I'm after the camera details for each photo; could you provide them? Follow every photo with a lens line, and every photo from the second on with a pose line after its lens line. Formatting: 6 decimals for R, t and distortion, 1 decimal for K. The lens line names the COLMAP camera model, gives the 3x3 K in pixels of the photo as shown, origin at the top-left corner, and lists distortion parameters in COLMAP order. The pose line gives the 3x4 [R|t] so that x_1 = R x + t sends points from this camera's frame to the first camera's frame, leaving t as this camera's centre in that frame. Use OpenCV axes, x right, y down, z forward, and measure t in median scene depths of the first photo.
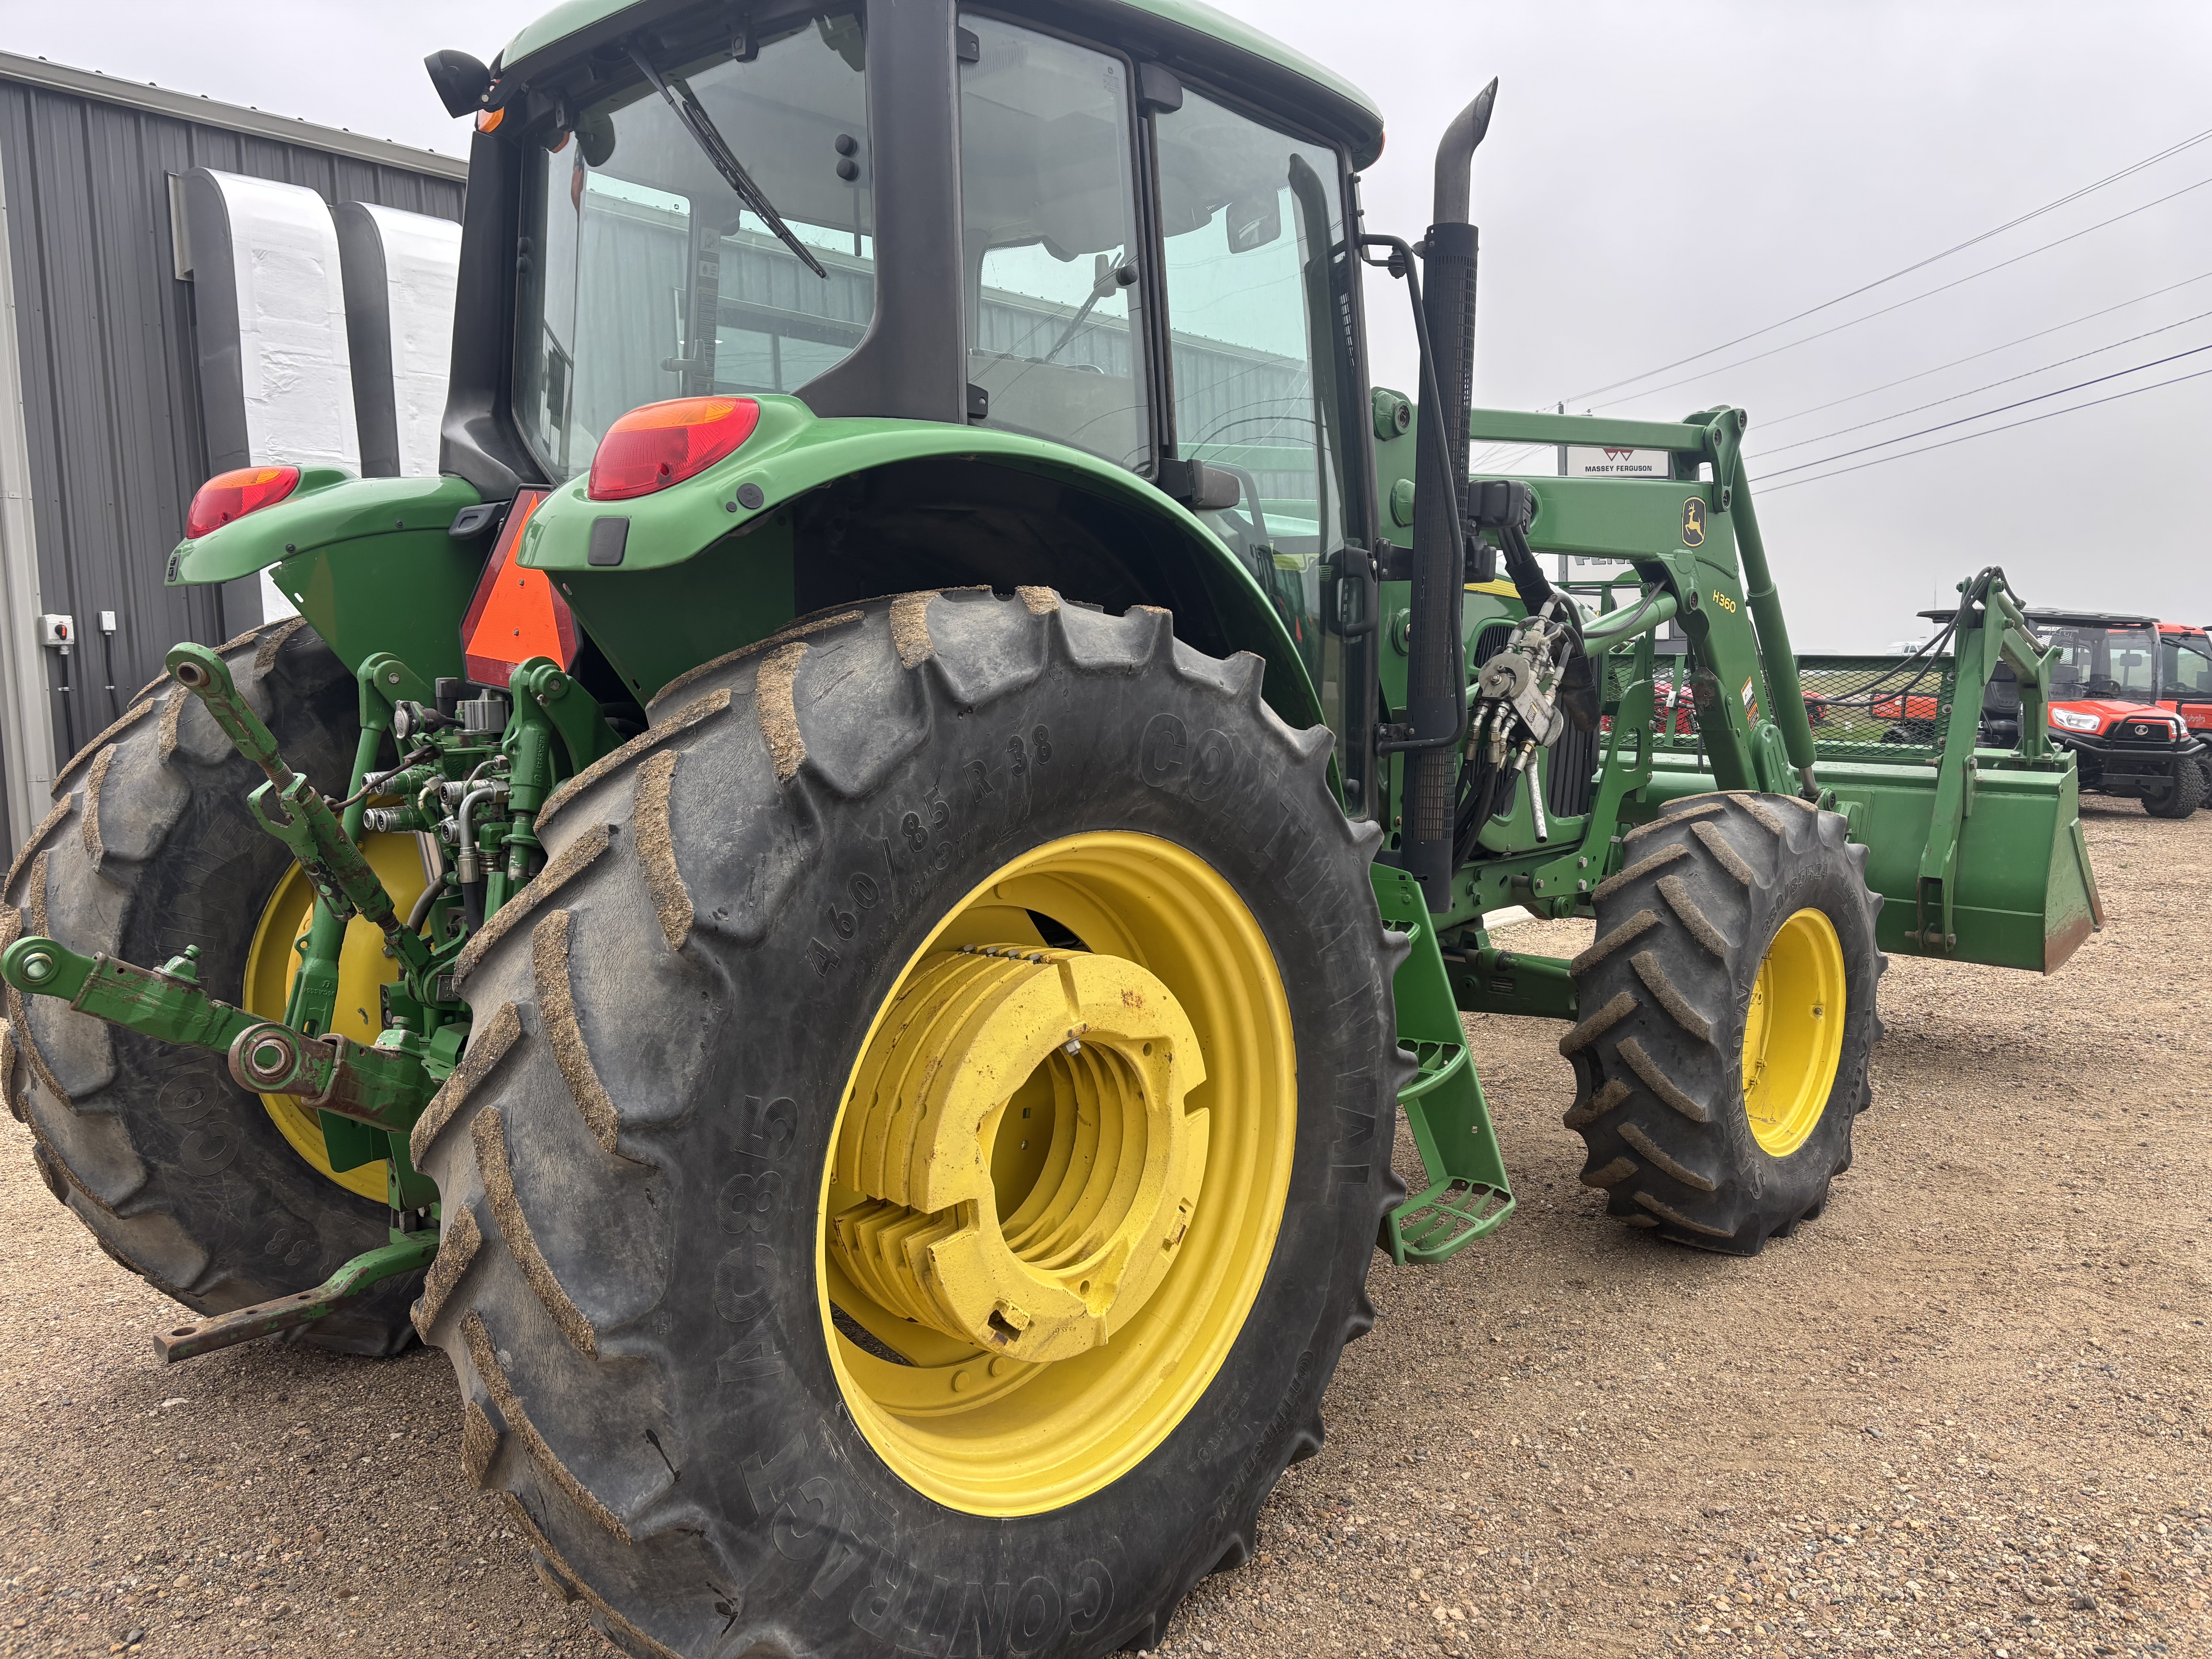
lens RADIAL K [[1782.8, 0, 1105.1], [0, 1782.8, 797.2], [0, 0, 1]] dist [0.010356, 0.000955]
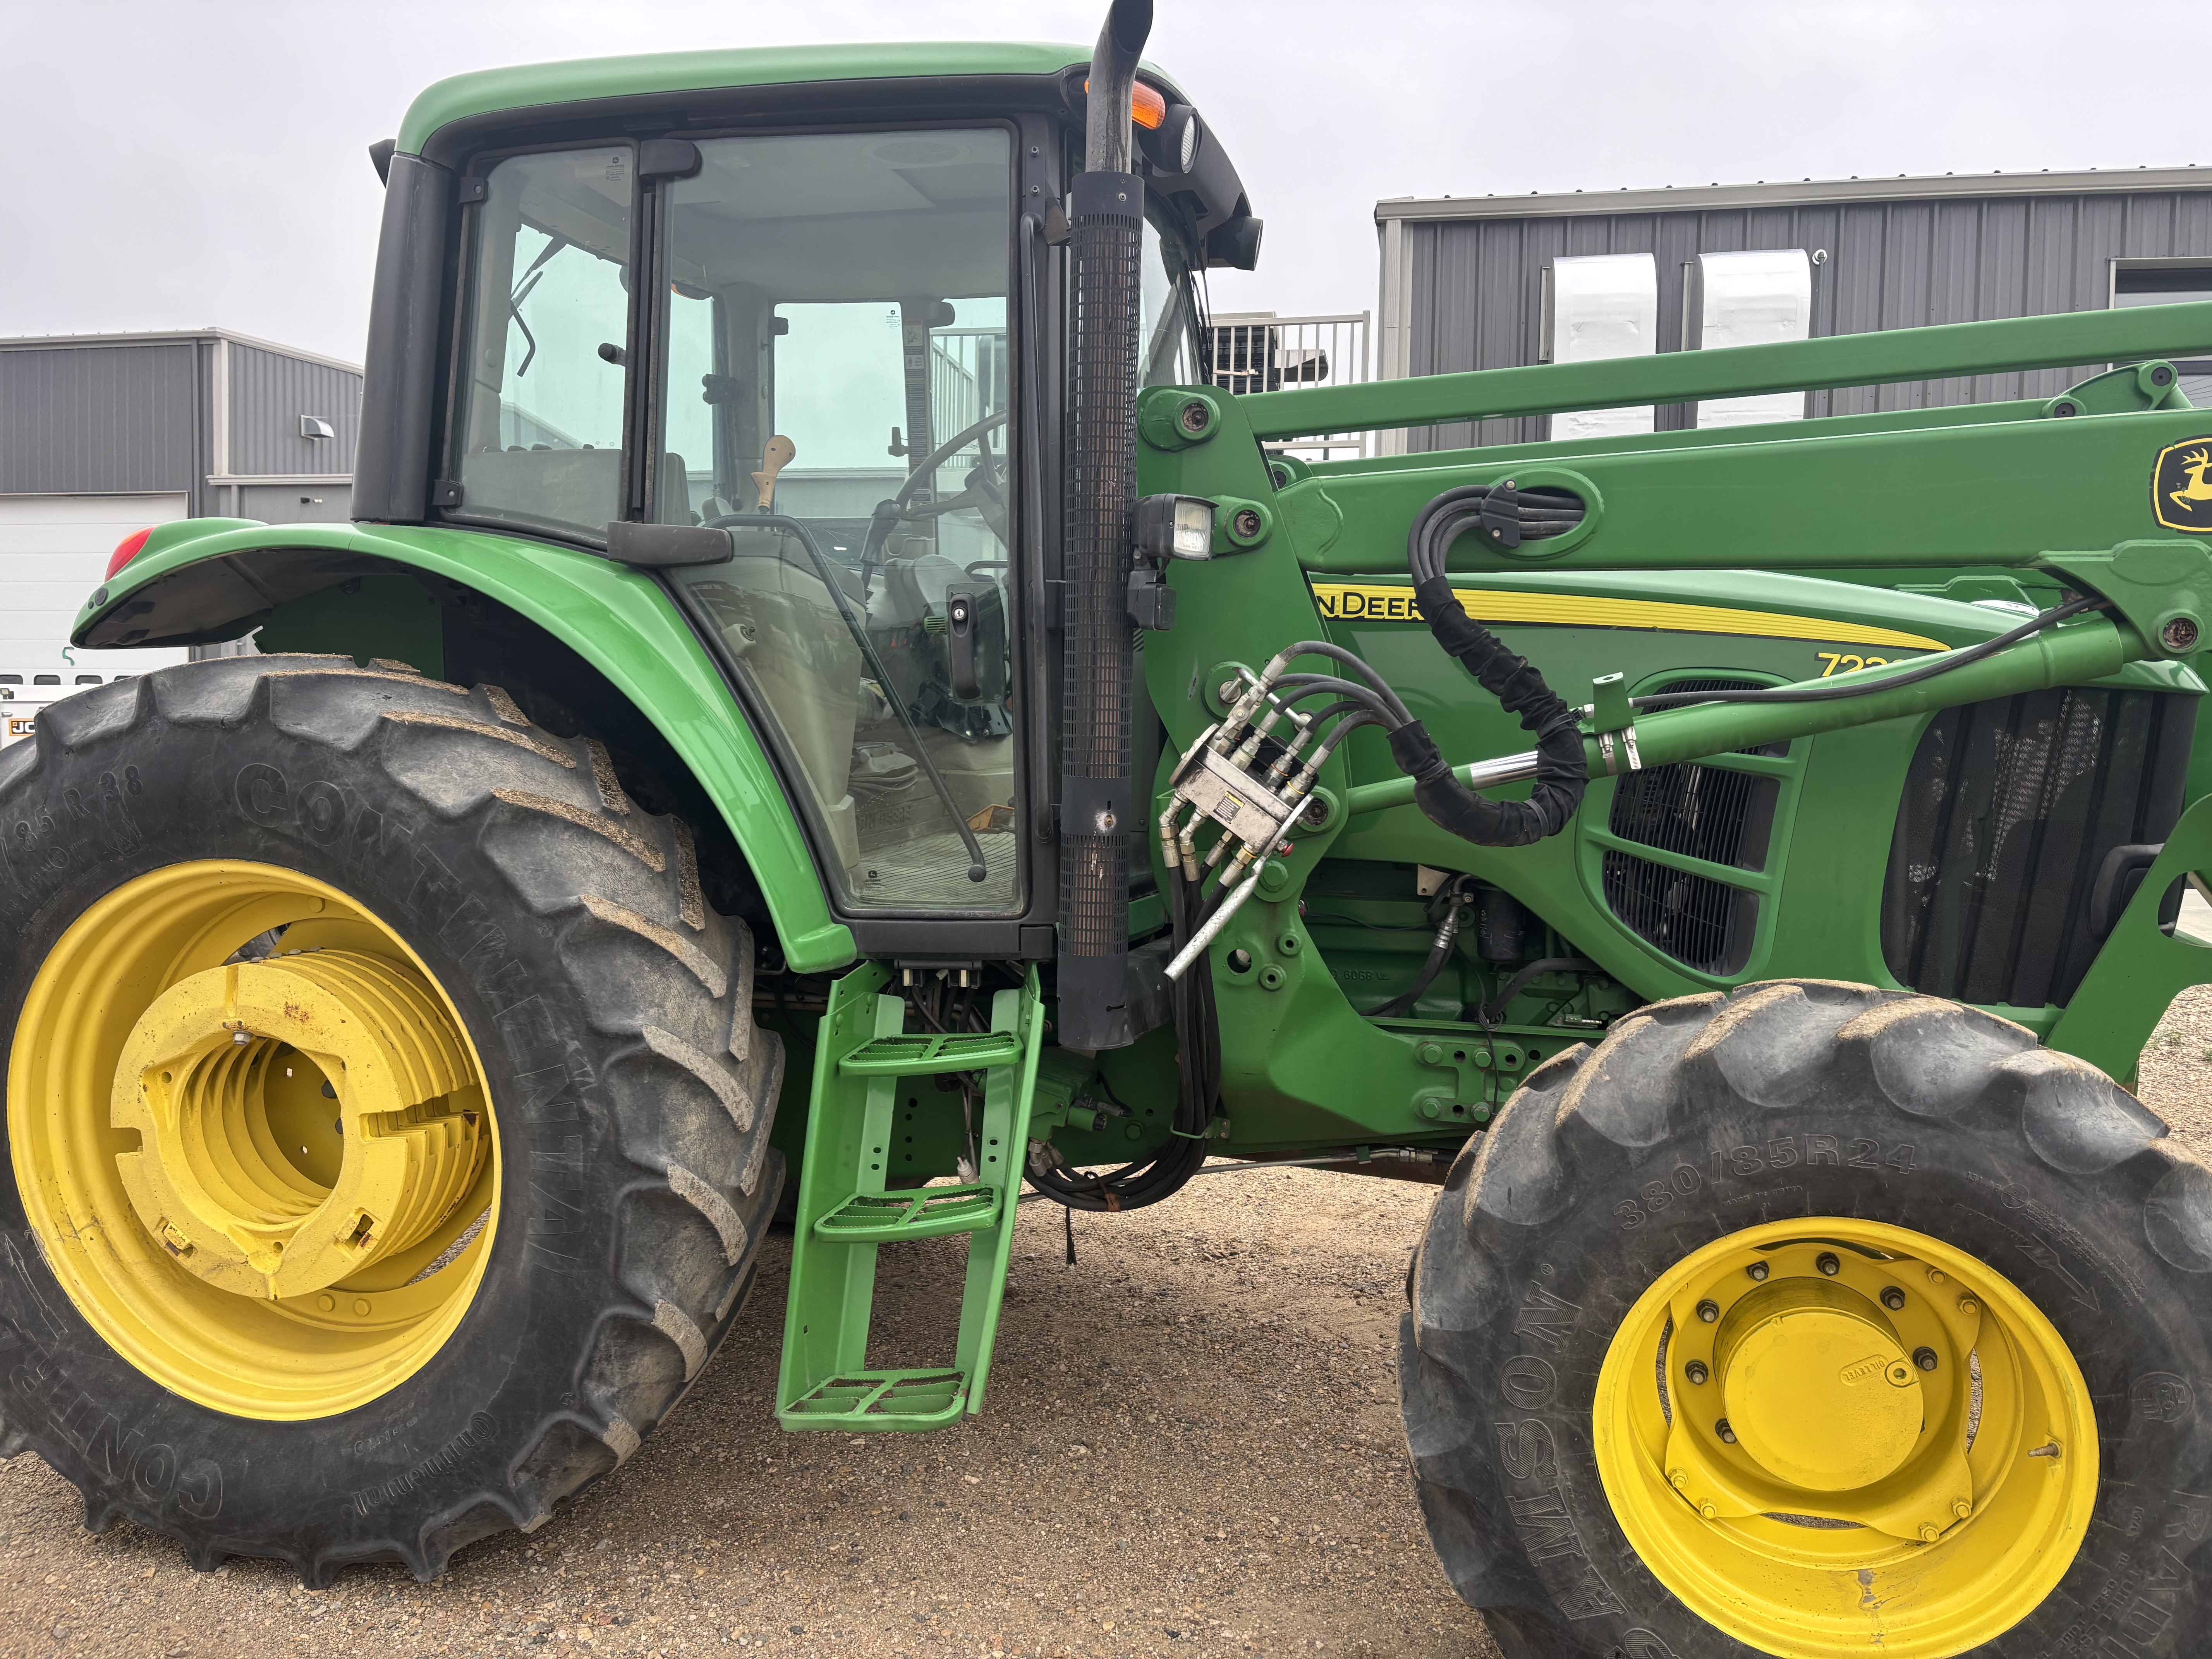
lens RADIAL K [[1693.8, 0, 1106.0], [0, 1693.8, 829.5], [0, 0, 1]] dist [0.012816, 0.004006]
pose [[0.466303, 0.086241, -0.880411, 1.211215], [-0.080260, 0.995256, 0.054981, -0.105337], [0.880976, 0.045024, 0.471013, 0.944719]]
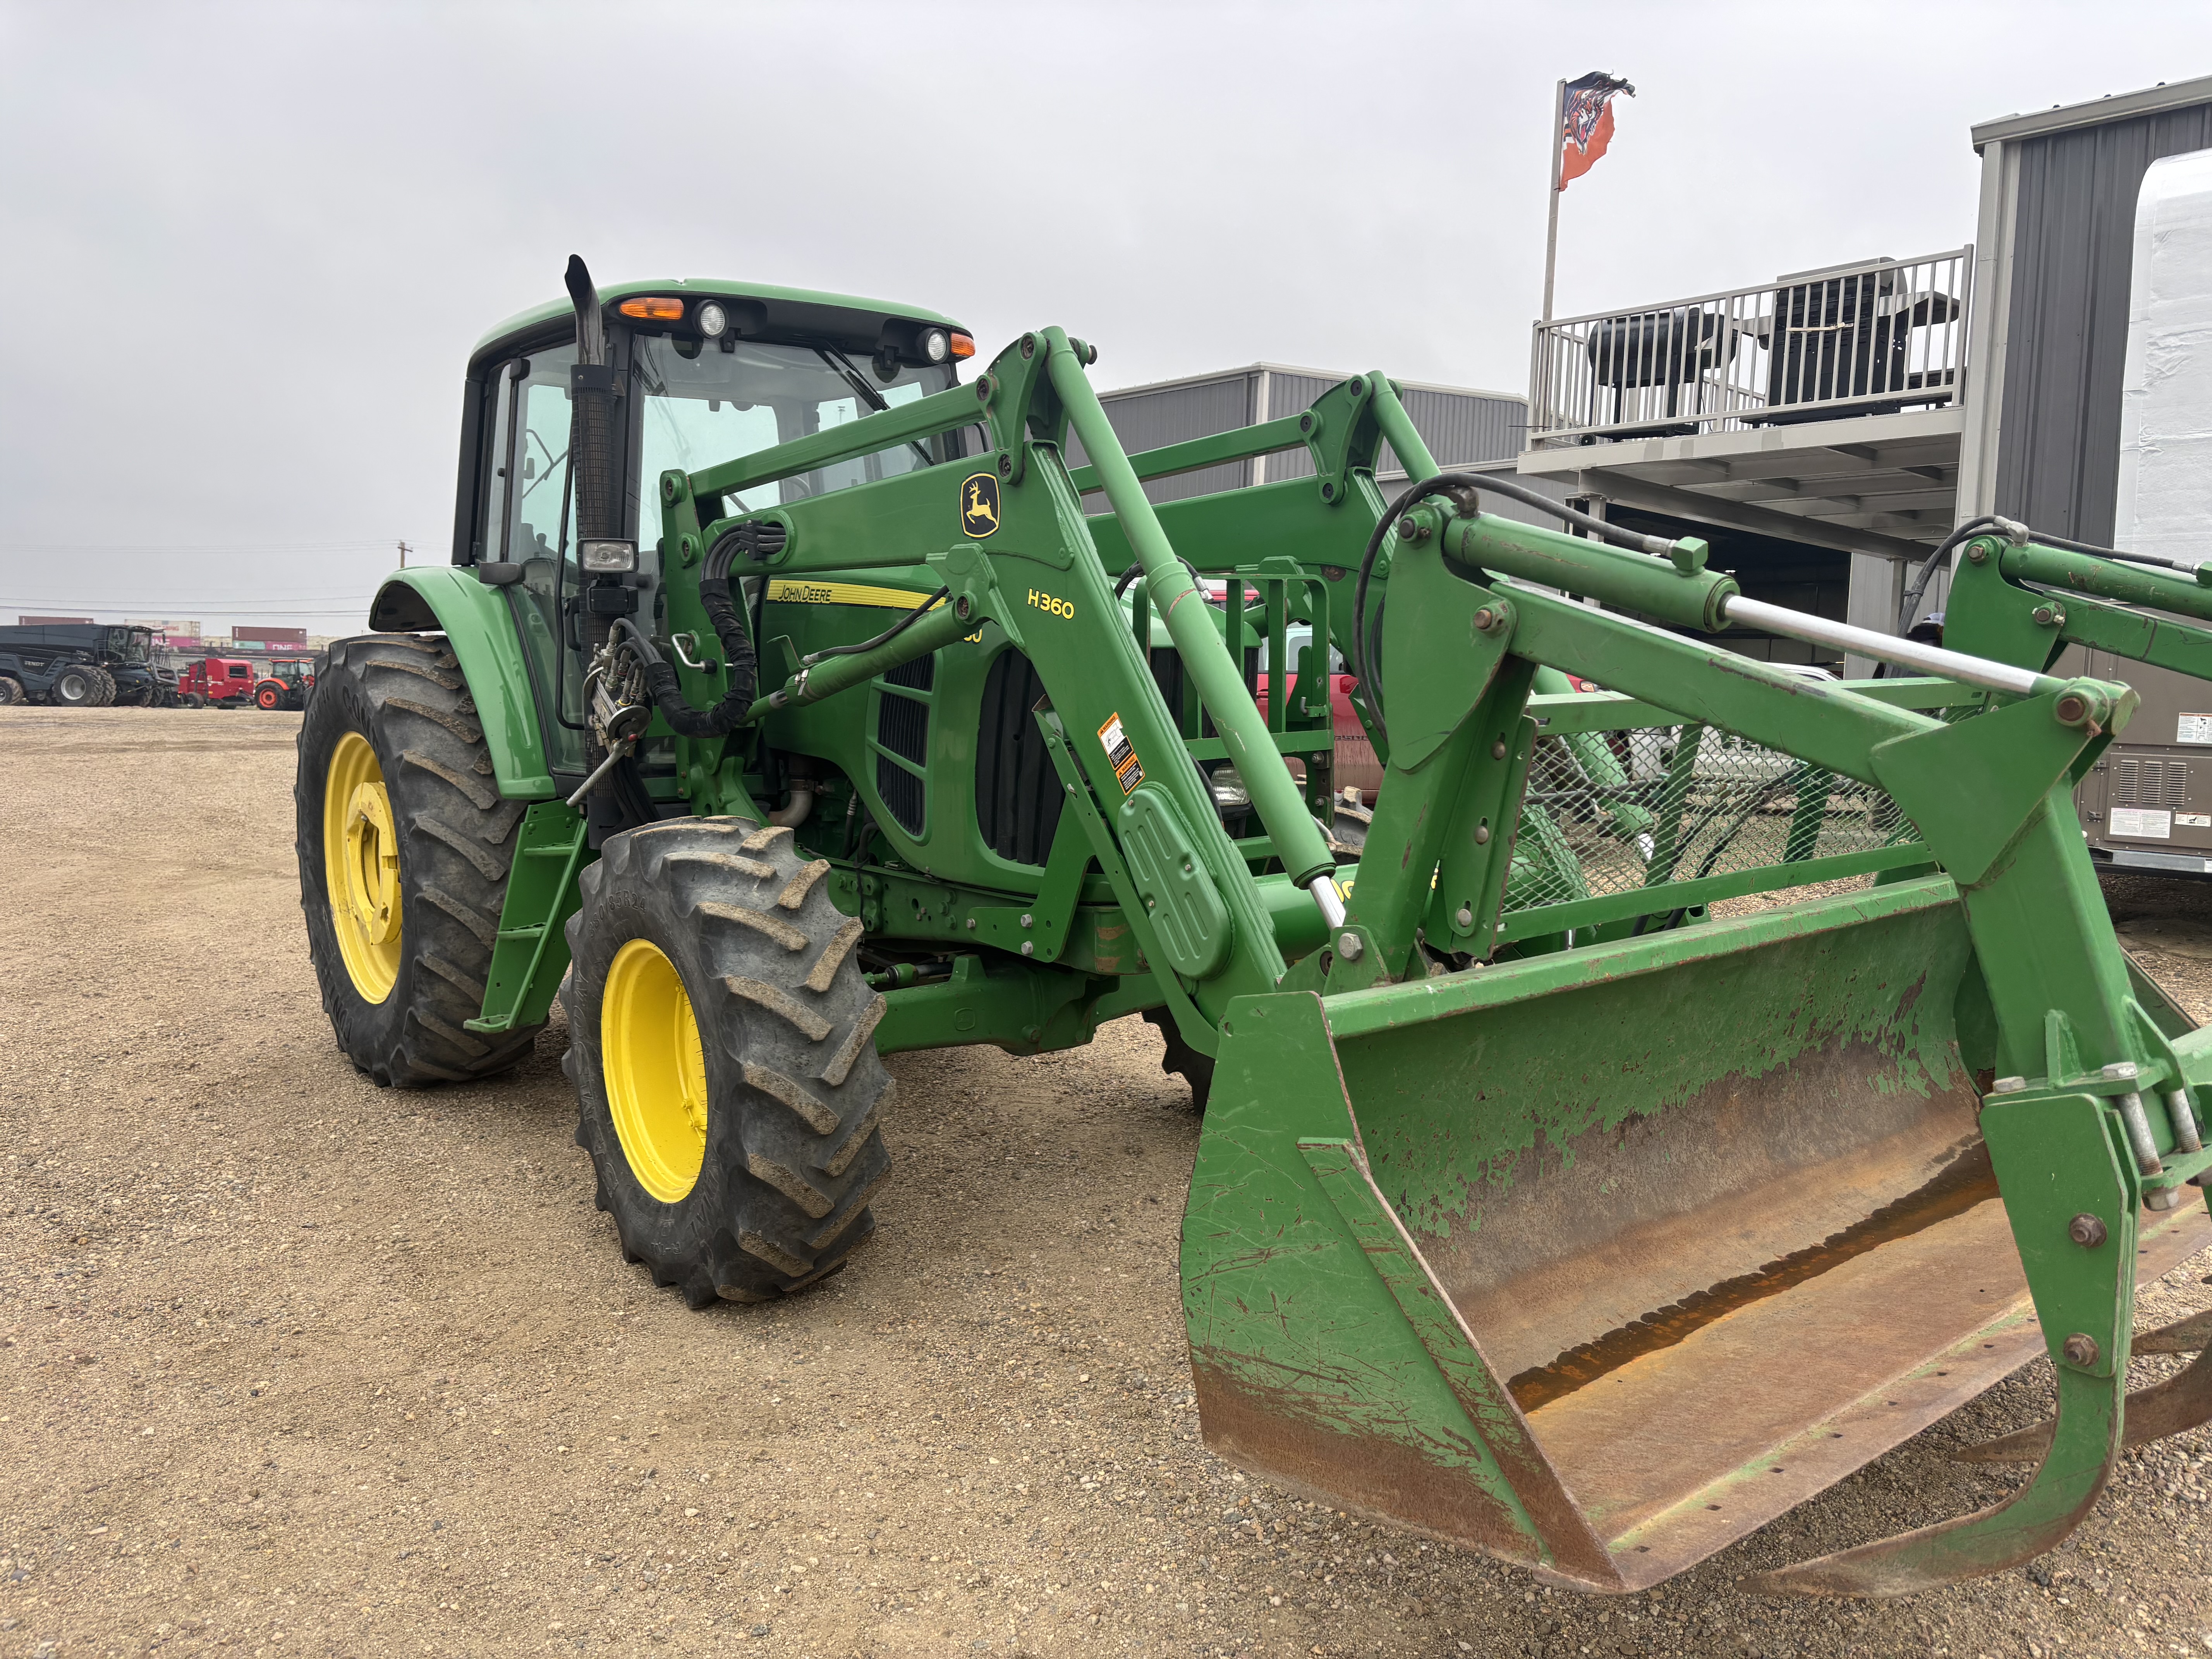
lens RADIAL K [[1677.8, 0, 1106.0], [0, 1677.8, 829.5], [0, 0, 1]] dist [0.075807, -0.103051]
pose [[-0.182310, 0.109701, -0.977102, 1.993469], [-0.078249, 0.988986, 0.125635, -0.208679], [0.980123, 0.099362, -0.171718, 2.253621]]
